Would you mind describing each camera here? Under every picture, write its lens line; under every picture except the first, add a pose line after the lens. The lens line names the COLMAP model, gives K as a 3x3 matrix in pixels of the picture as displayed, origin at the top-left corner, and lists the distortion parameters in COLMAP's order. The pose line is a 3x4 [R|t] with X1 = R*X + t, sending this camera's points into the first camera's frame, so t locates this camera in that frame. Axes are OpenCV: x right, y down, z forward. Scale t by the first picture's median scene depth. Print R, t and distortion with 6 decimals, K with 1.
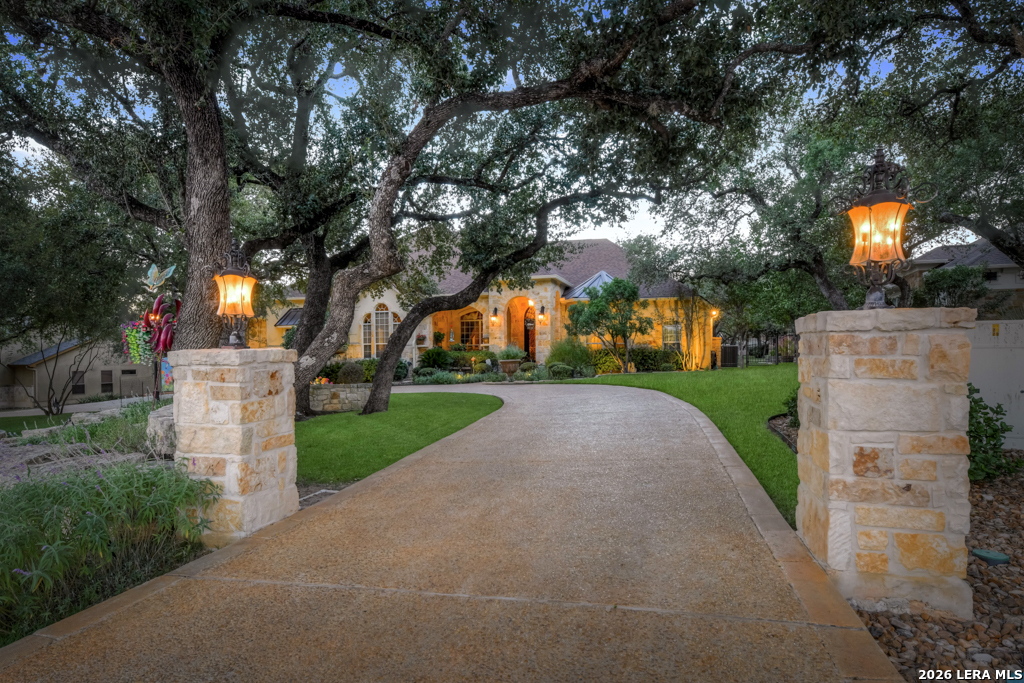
lens RADIAL K [[543.9, 0, 513.8], [0, 543.9, 347.1], [0, 0, 1]] dist [0.000141, -0.000019]
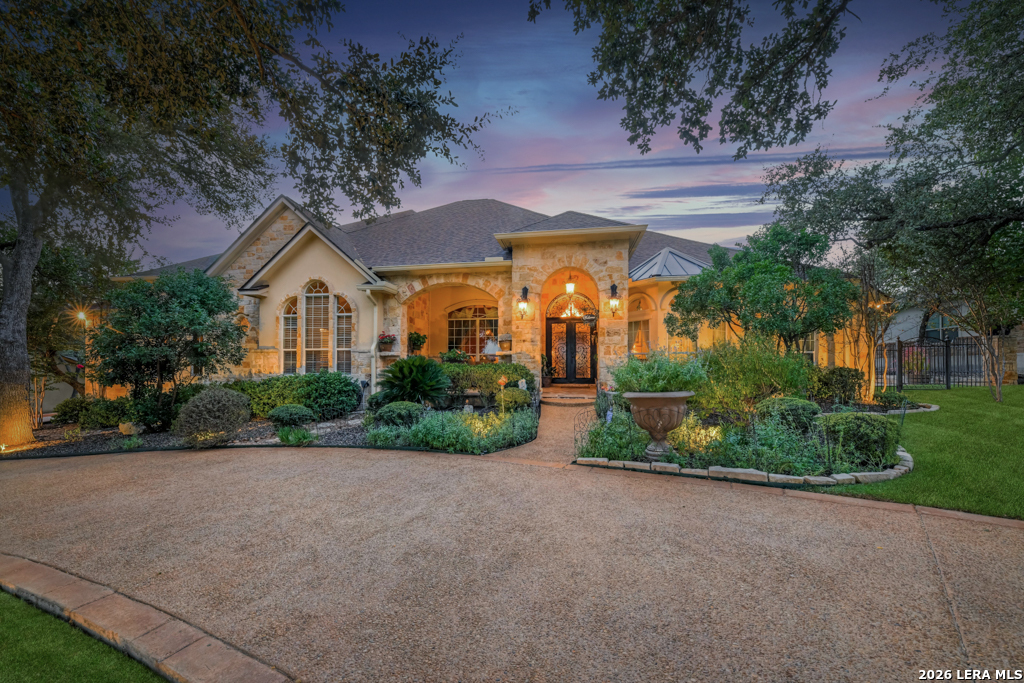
lens RADIAL K [[373.1, 0, 527.4], [0, 373.1, 357.9], [0, 0, 1]] dist [0.003881, -0.000030]
pose [[0.983320, 0.011142, 0.181542, -0.104073], [-0.009815, 0.999918, -0.008204, 0.004677], [-0.181618, 0.006285, 0.983349, 0.636066]]
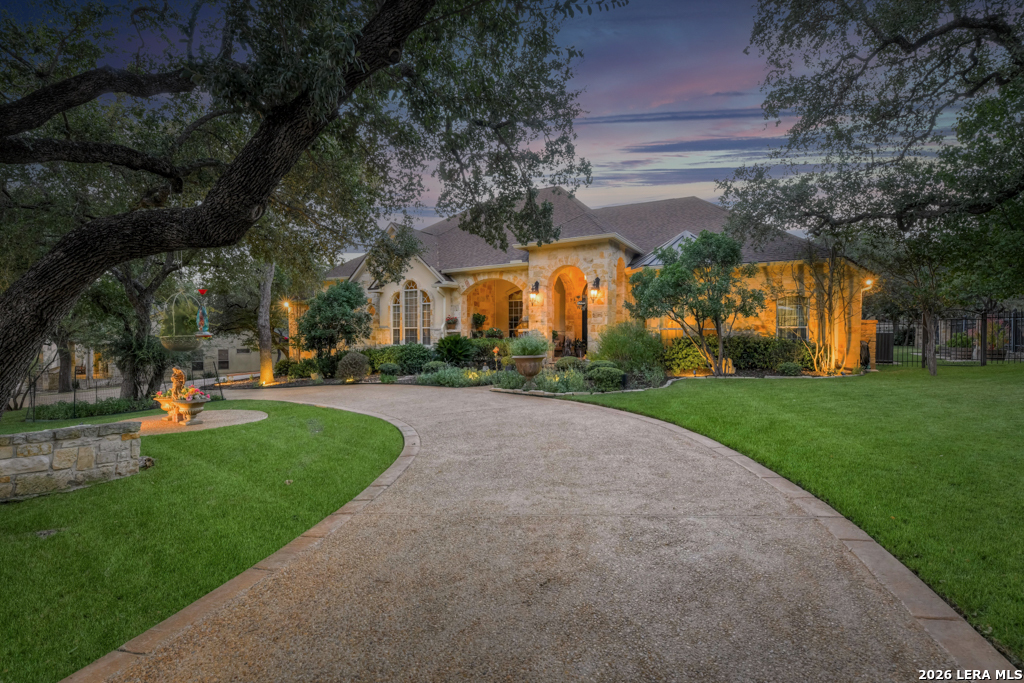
lens RADIAL K [[463.8, 0, 509.8], [0, 463.8, 336.2], [0, 0, 1]] dist [0.010966, 0.000423]
pose [[0.976806, 0.006831, -0.214019, 0.072599], [-0.002800, 0.999813, 0.019134, -0.008281], [0.214110, -0.018091, 0.976642, 0.363345]]
